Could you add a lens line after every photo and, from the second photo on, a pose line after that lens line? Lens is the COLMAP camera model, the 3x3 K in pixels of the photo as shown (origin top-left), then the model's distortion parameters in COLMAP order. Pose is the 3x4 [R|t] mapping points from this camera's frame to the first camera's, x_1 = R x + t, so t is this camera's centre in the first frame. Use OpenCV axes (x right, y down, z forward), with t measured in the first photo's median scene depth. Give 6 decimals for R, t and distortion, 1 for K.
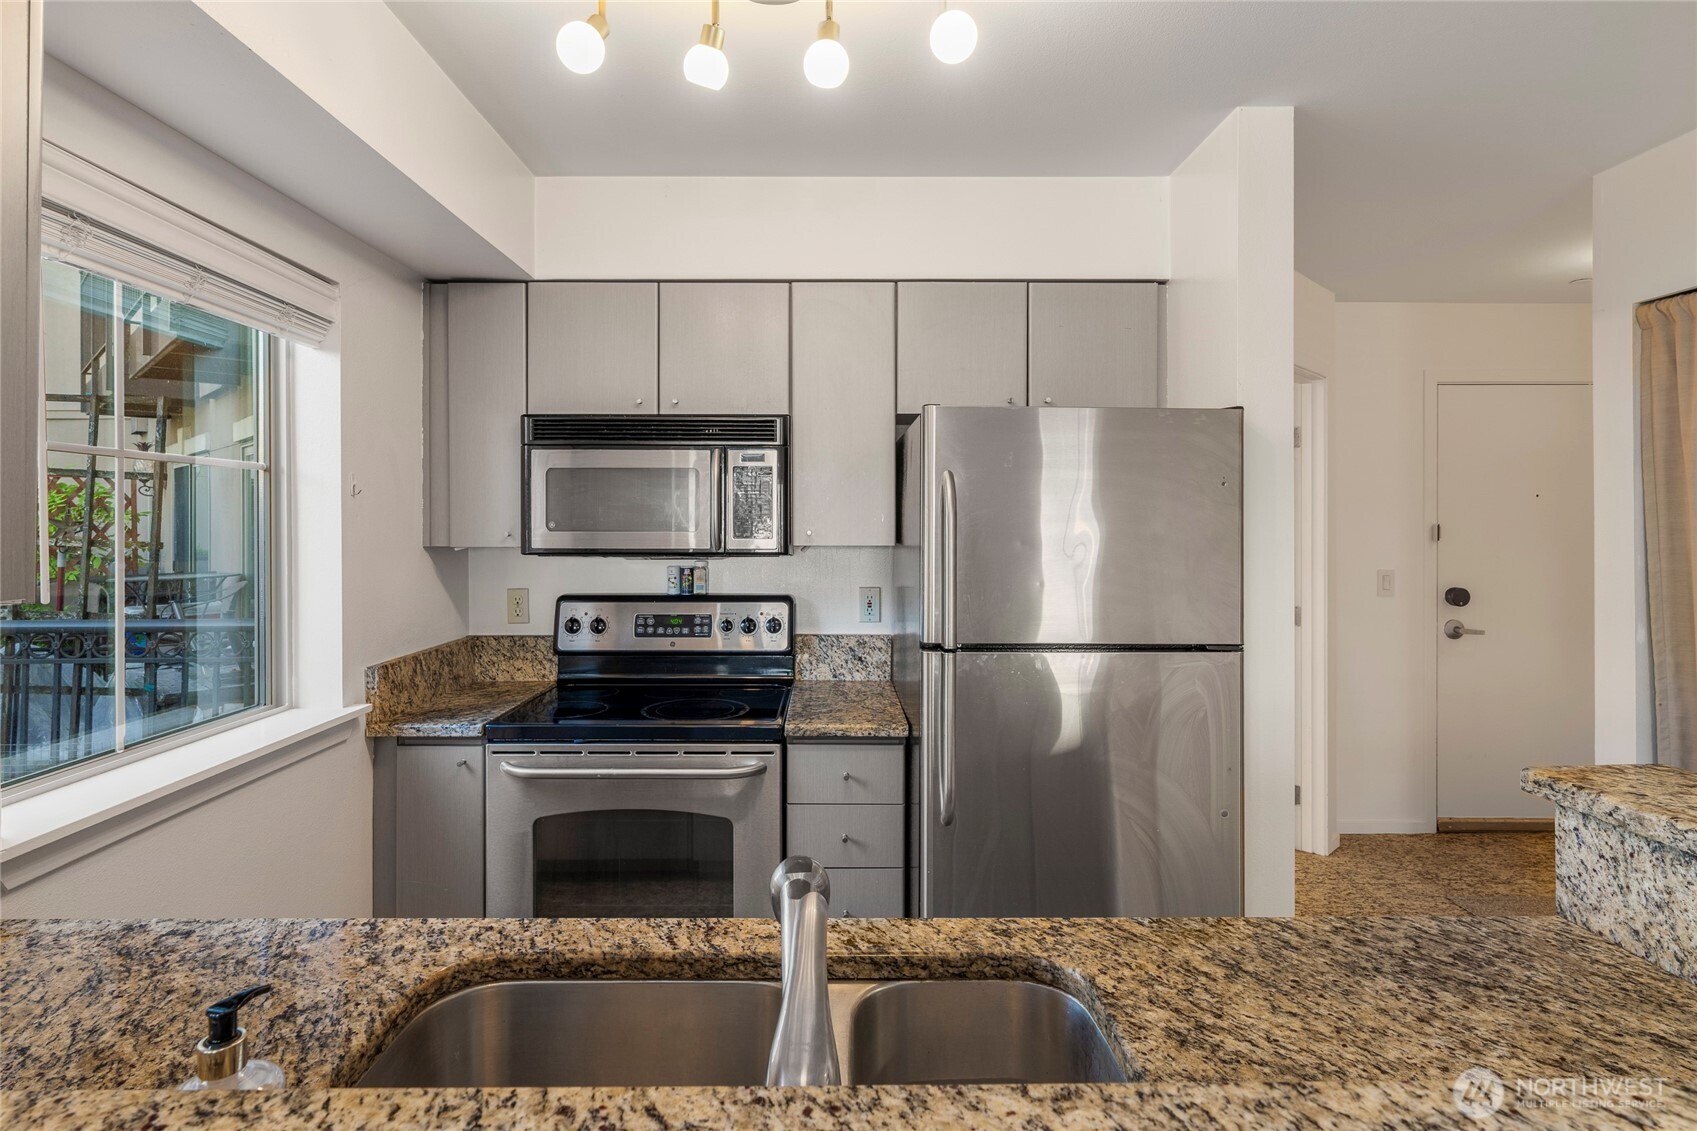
lens RADIAL K [[897.8, 0, 842.7], [0, 897.8, 522.6], [0, 0, 1]] dist [0.001928, -0.000633]
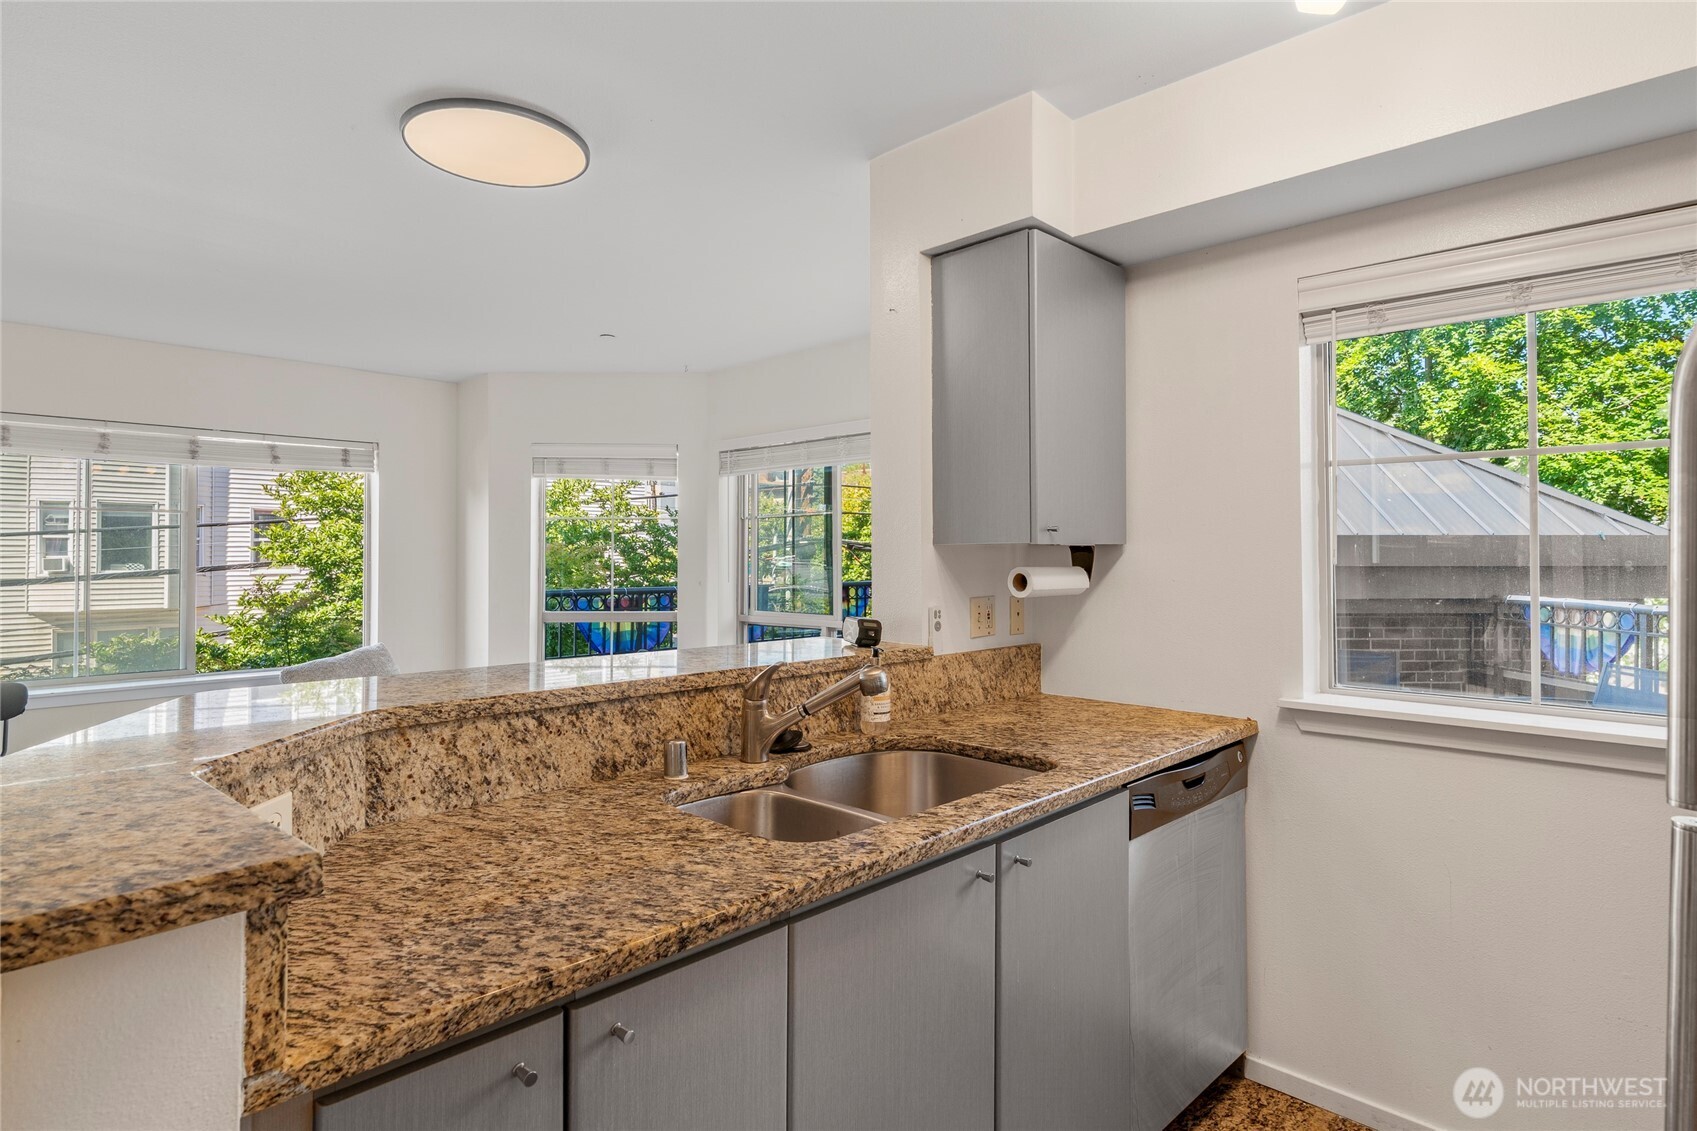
lens RADIAL K [[897.8, 0, 849.7], [0, 897.8, 556.9], [0, 0, 1]] dist [0.001928, -0.000633]
pose [[-0.707169, 0.002416, -0.707040, 1.060085], [0.001981, 0.999997, 0.001435, 0.090578], [0.707041, -0.000385, -0.707172, 1.906900]]
